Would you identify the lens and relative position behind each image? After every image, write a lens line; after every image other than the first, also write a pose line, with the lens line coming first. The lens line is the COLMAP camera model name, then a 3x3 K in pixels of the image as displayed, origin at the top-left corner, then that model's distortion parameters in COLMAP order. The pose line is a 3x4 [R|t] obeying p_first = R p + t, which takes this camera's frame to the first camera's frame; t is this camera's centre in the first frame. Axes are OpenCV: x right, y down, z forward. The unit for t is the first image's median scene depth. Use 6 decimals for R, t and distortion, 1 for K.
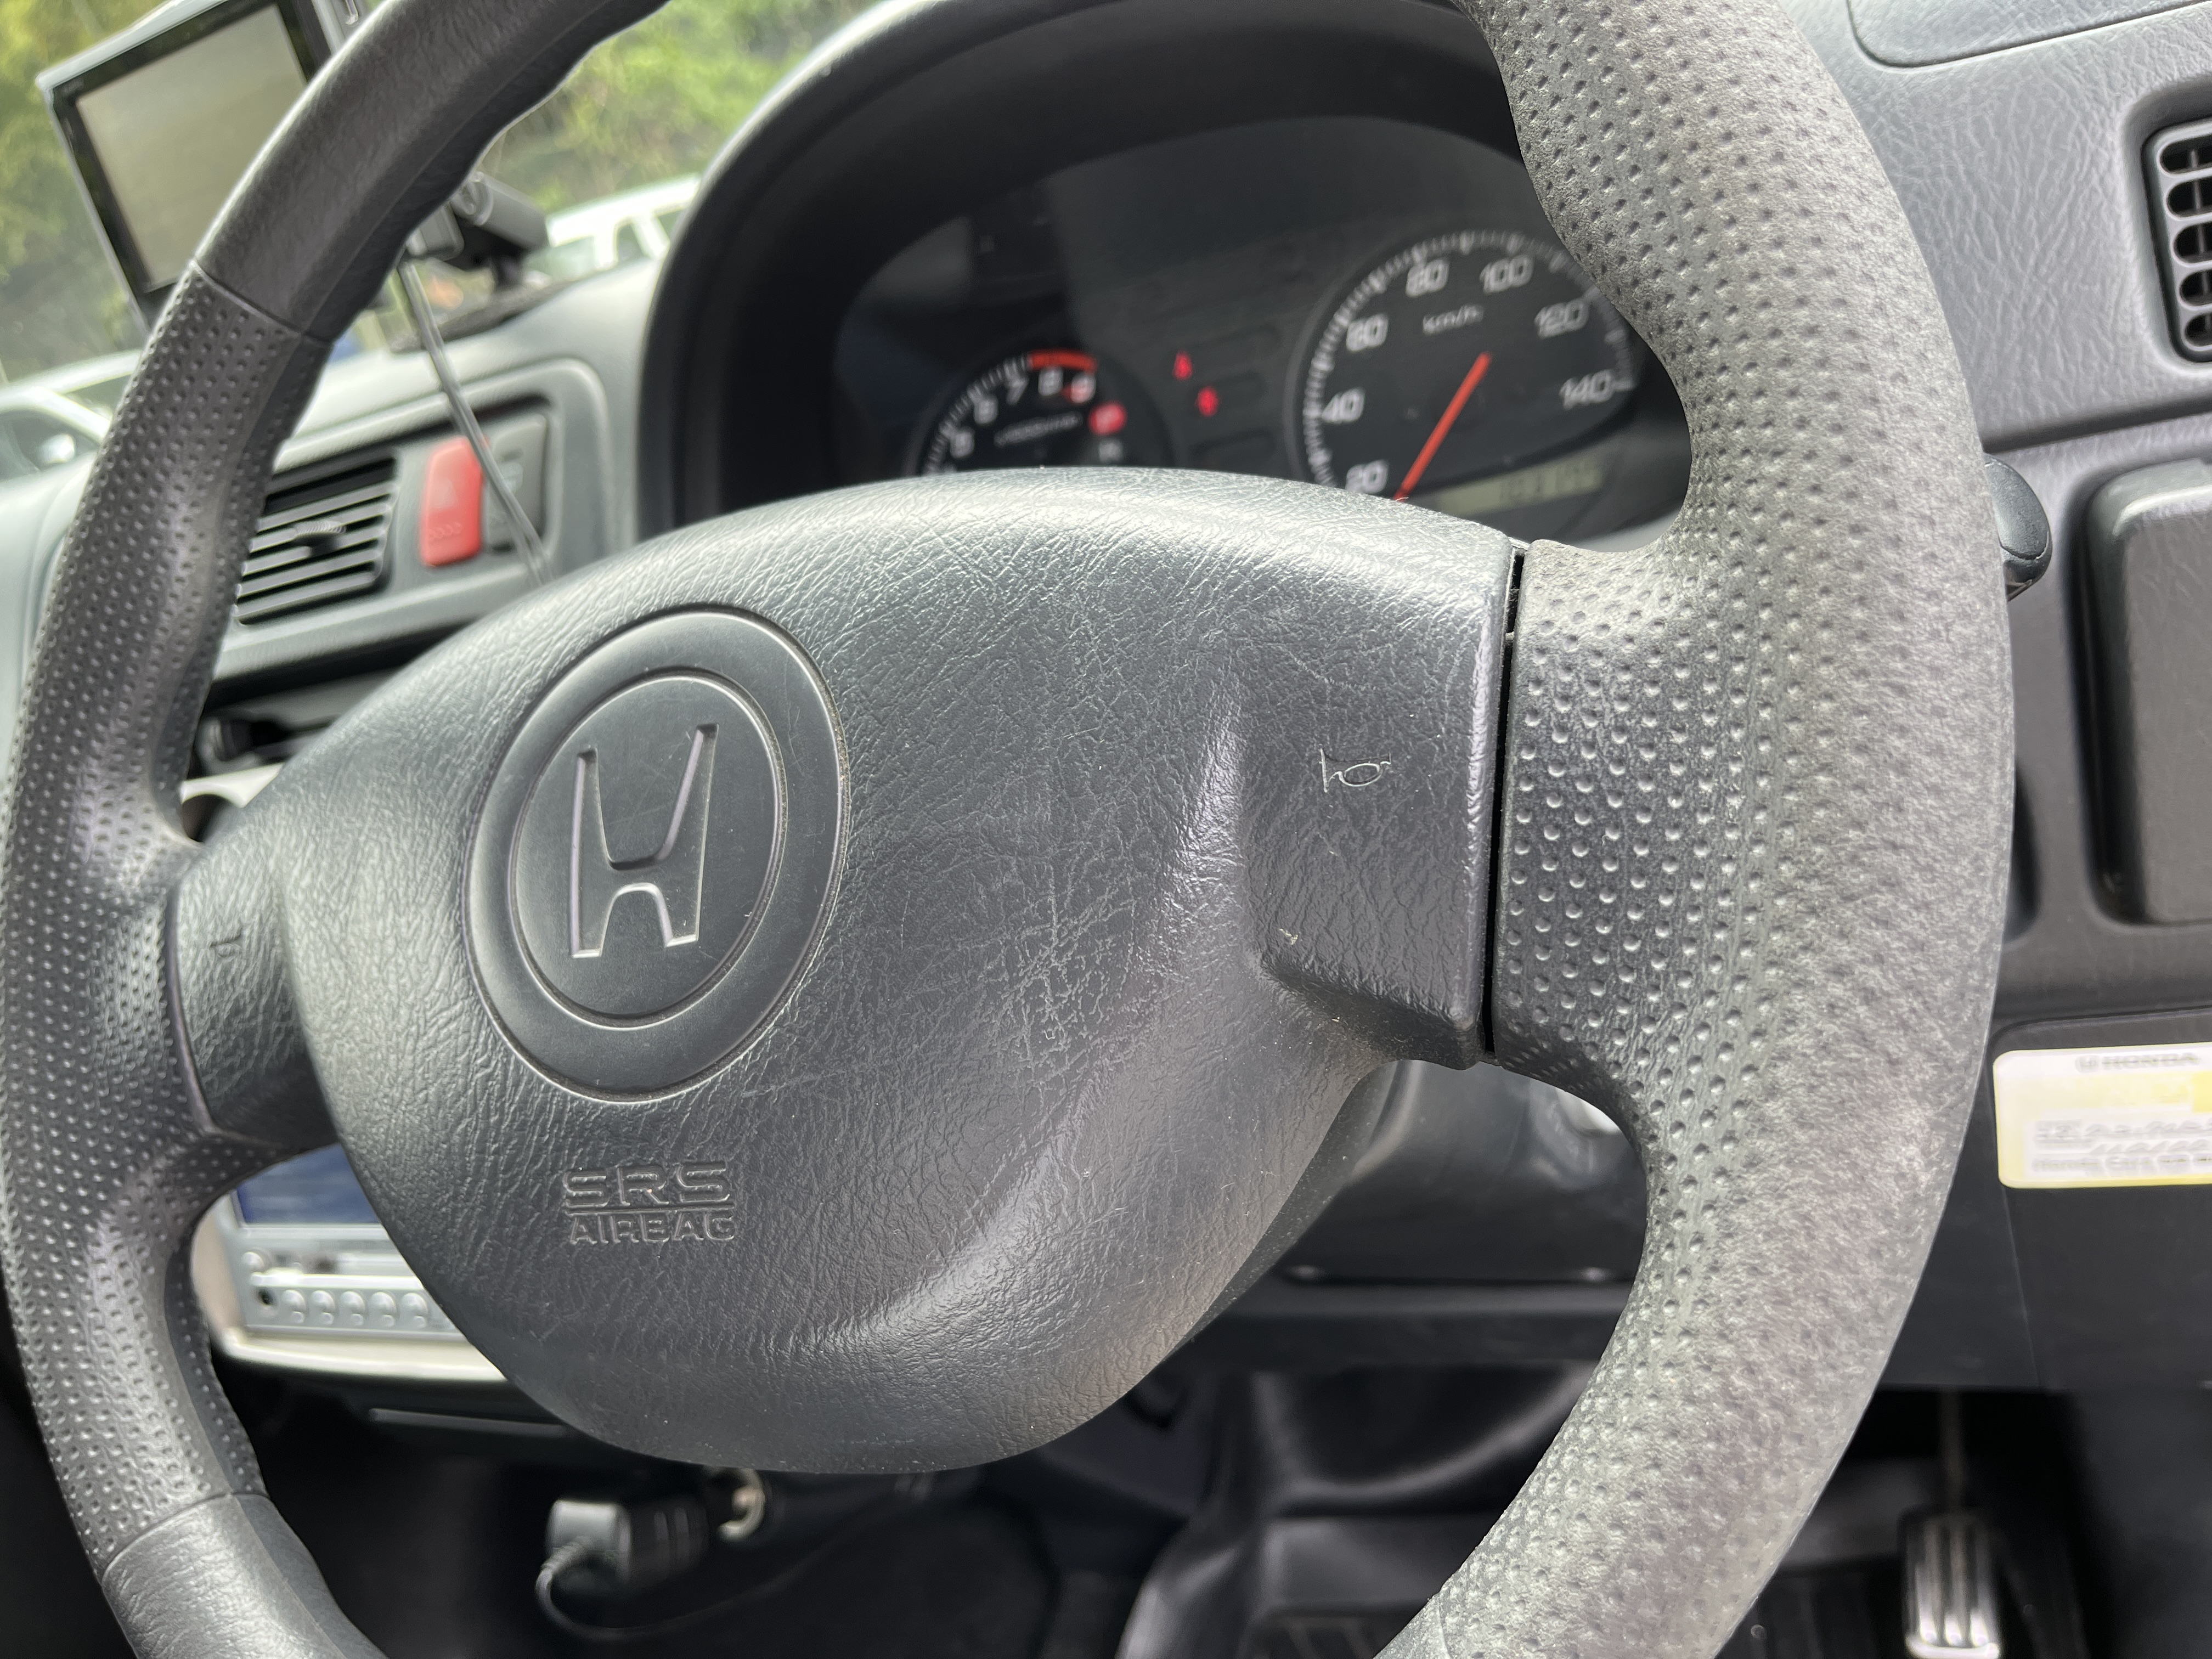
lens RADIAL K [[1677.9, 0, 1108.3], [0, 1677.9, 822.7], [0, 0, 1]] dist [0.062437, -0.077746]
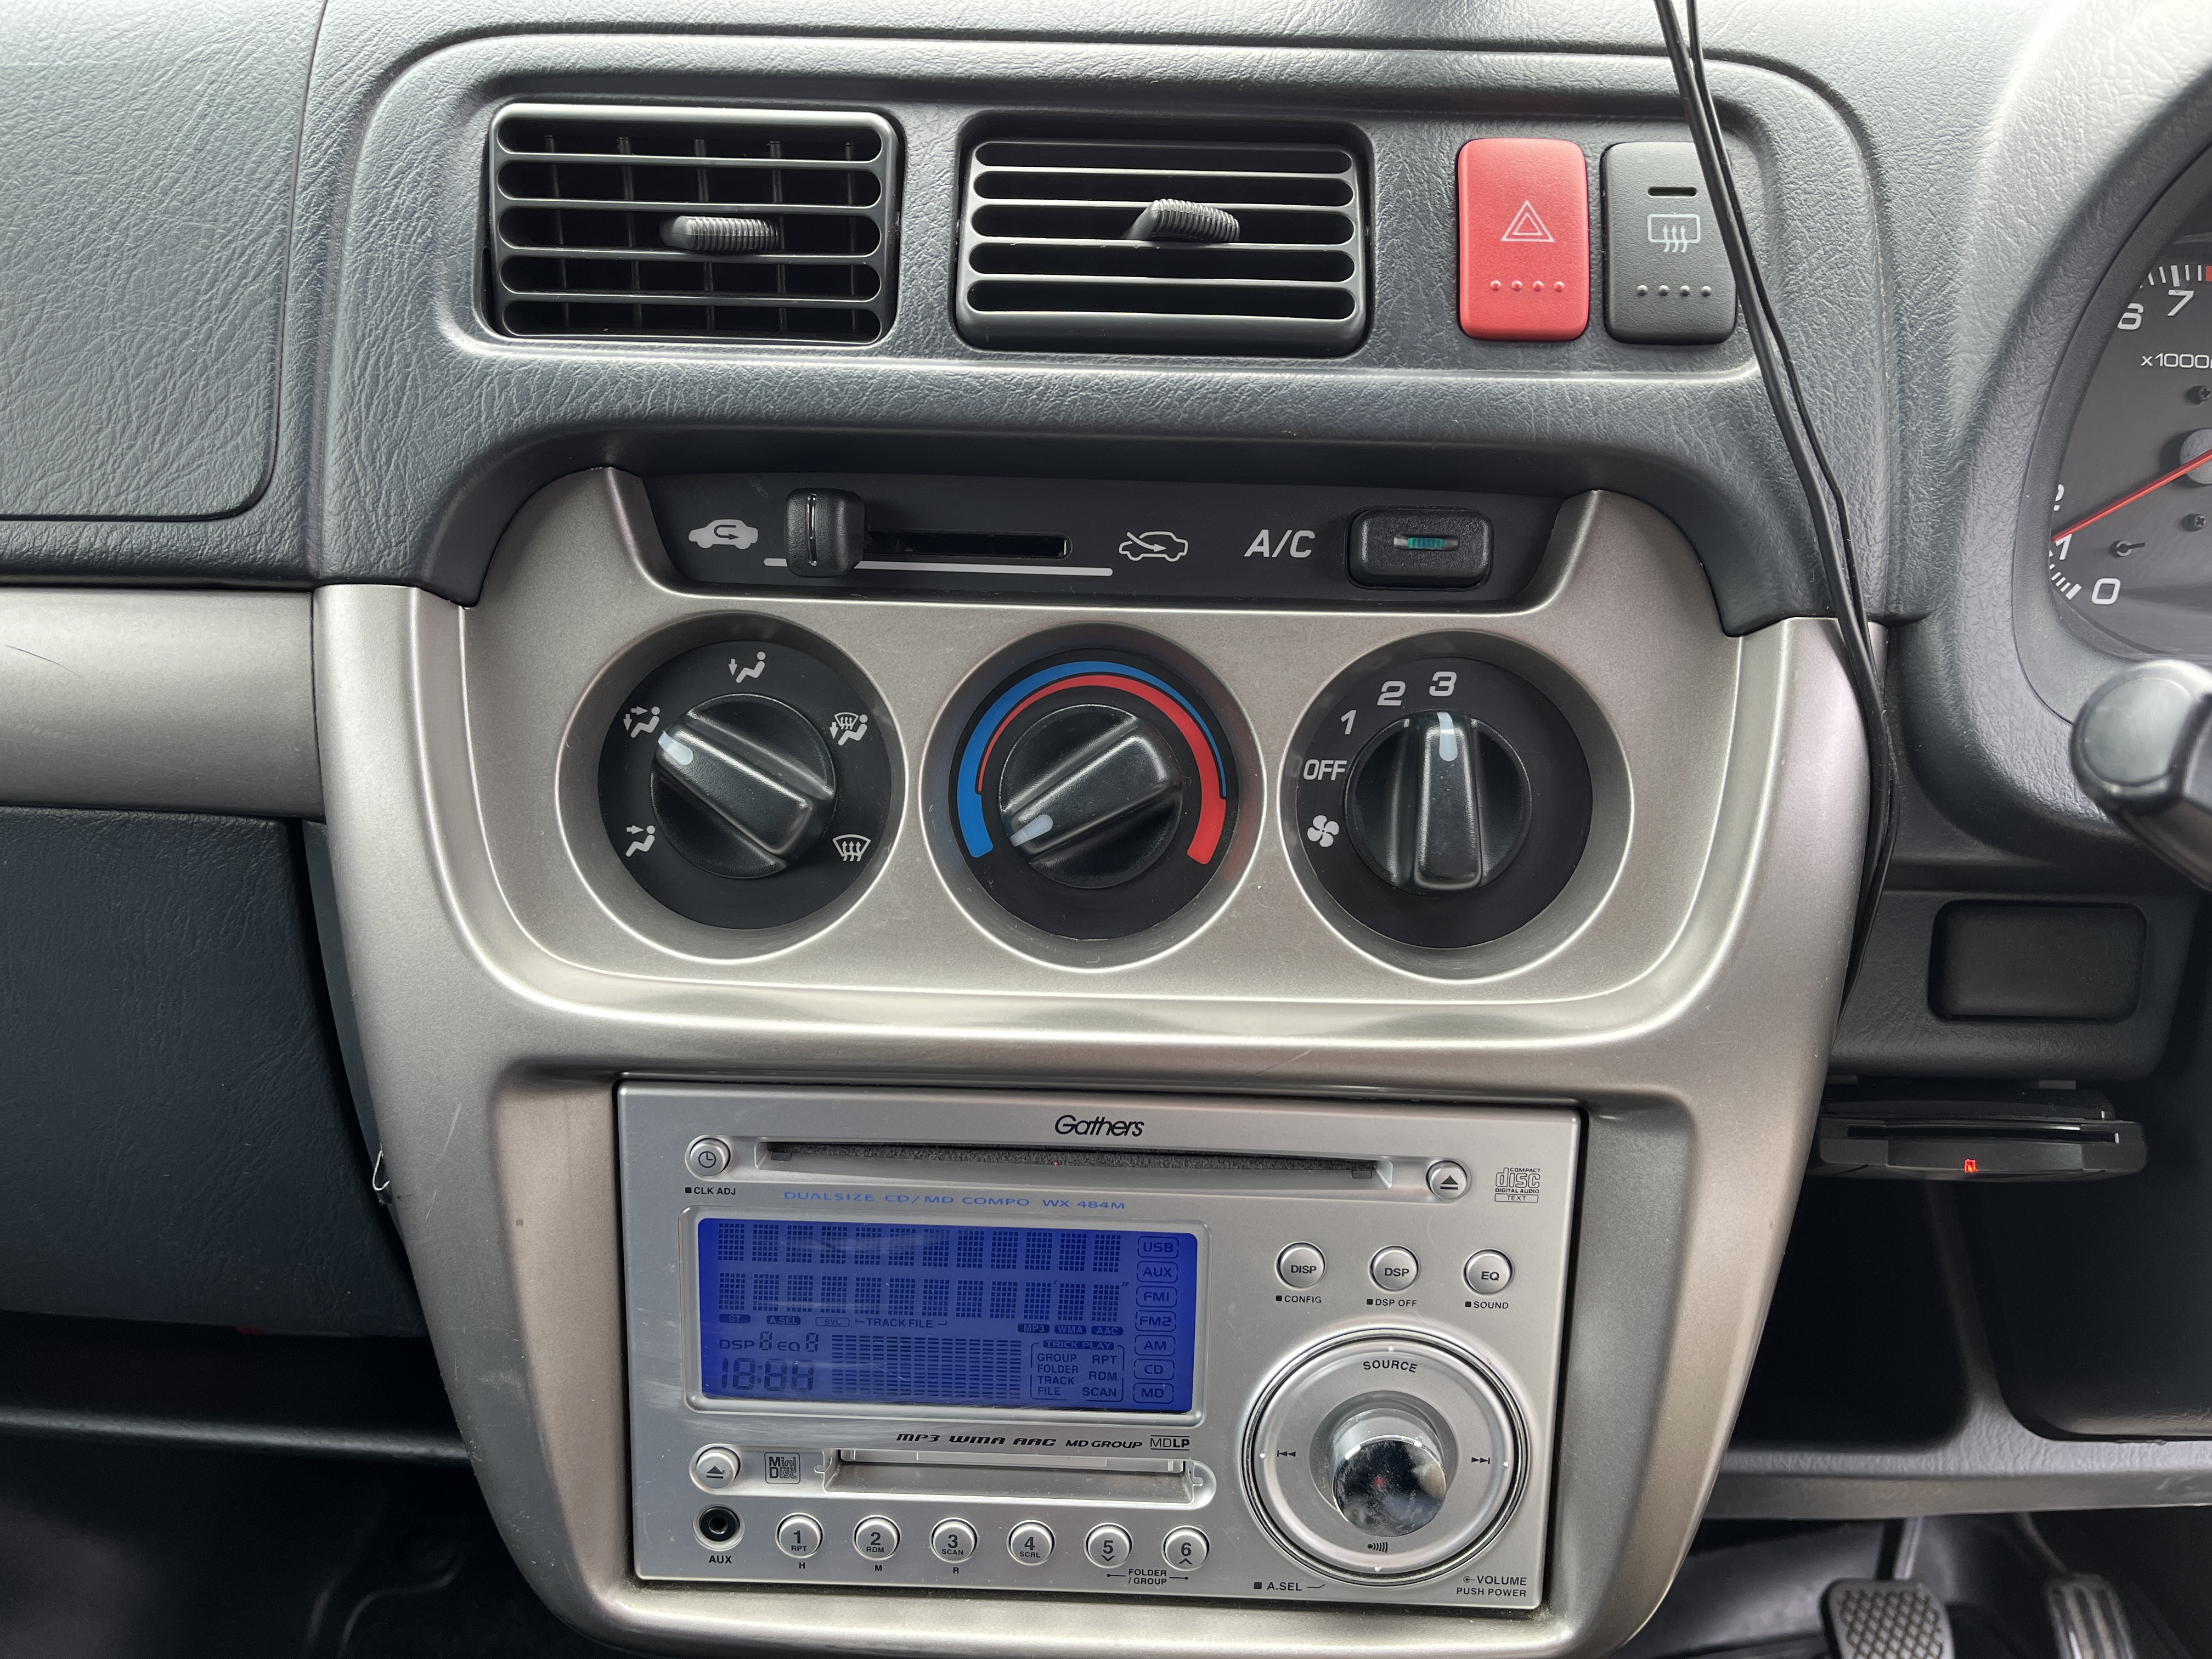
lens RADIAL K [[1677.9, 0, 1095.6], [0, 1677.9, 808.1], [0, 0, 1]] dist [0.062437, -0.077746]
pose [[0.882892, 0.125790, 0.452414, -0.800141], [-0.142379, 0.989809, 0.002647, 0.030193], [-0.447471, -0.066752, 0.891804, 0.548233]]
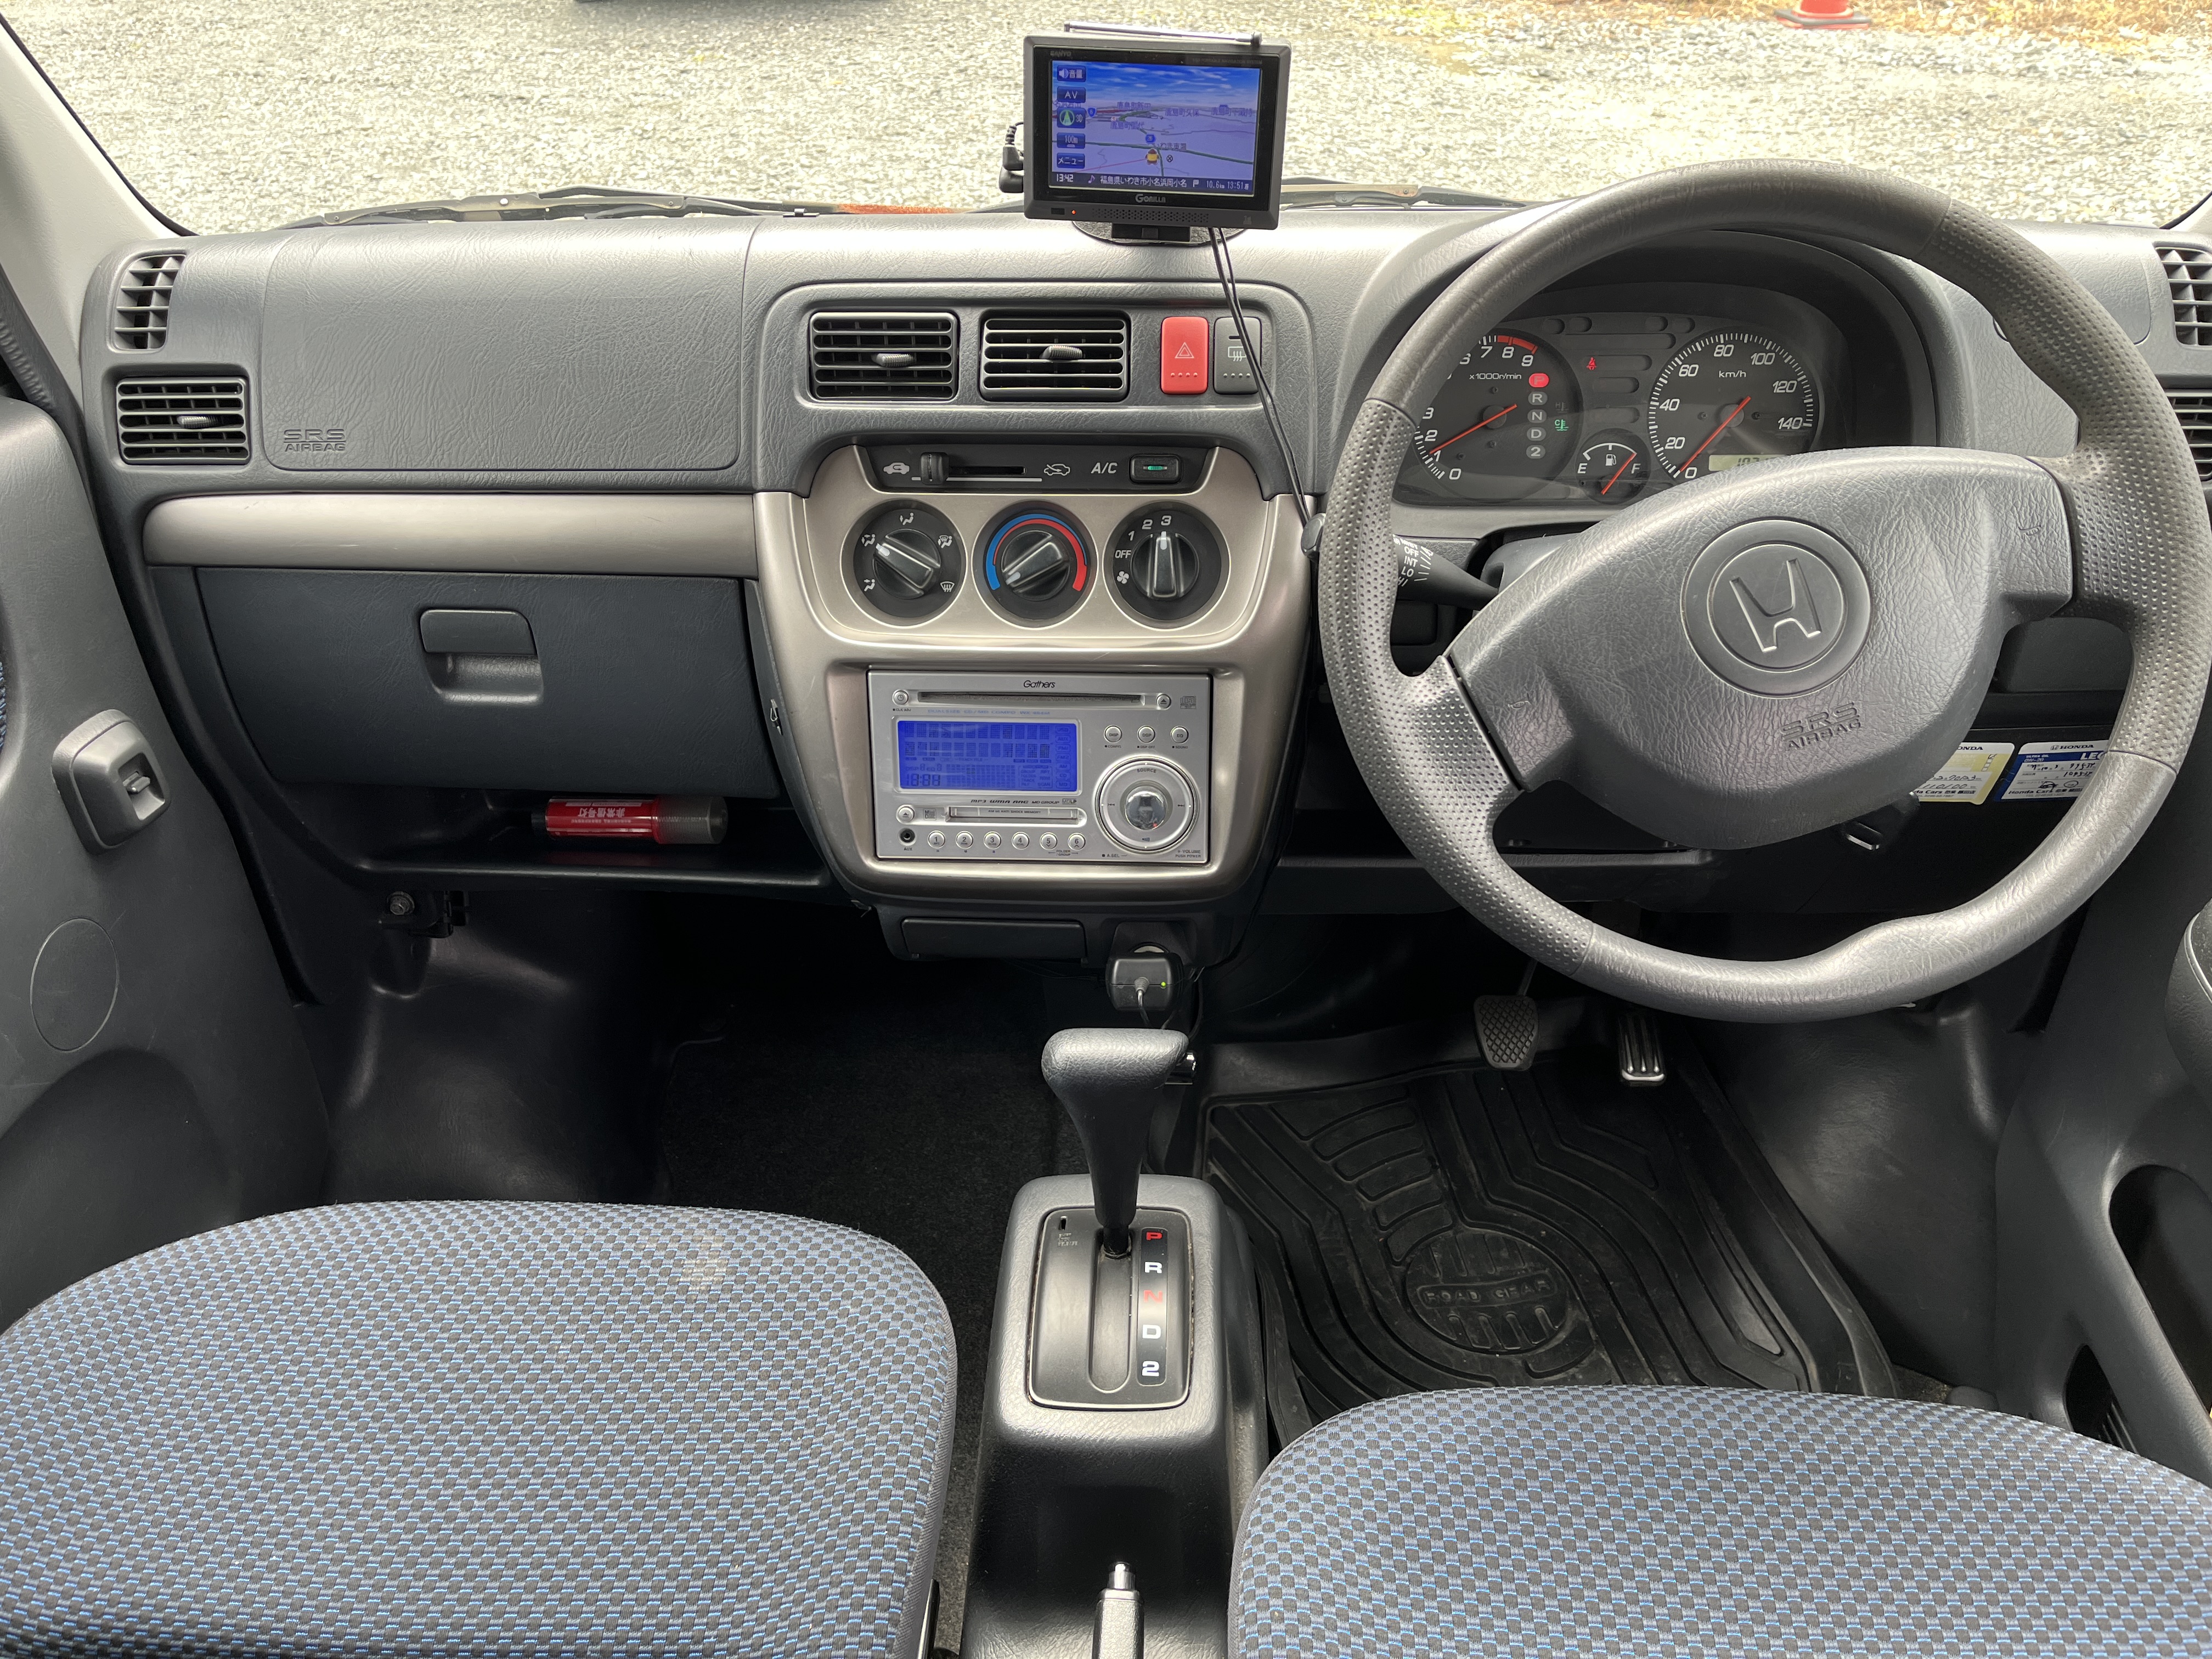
lens RADIAL K [[1677.9, 0, 1121.0], [0, 1677.9, 811.5], [0, 0, 1]] dist [0.062437, -0.077746]
pose [[0.897935, 0.062209, 0.435710, -1.181110], [-0.124723, 0.985346, 0.116353, 0.066181], [-0.422086, -0.158820, 0.892535, -0.529034]]
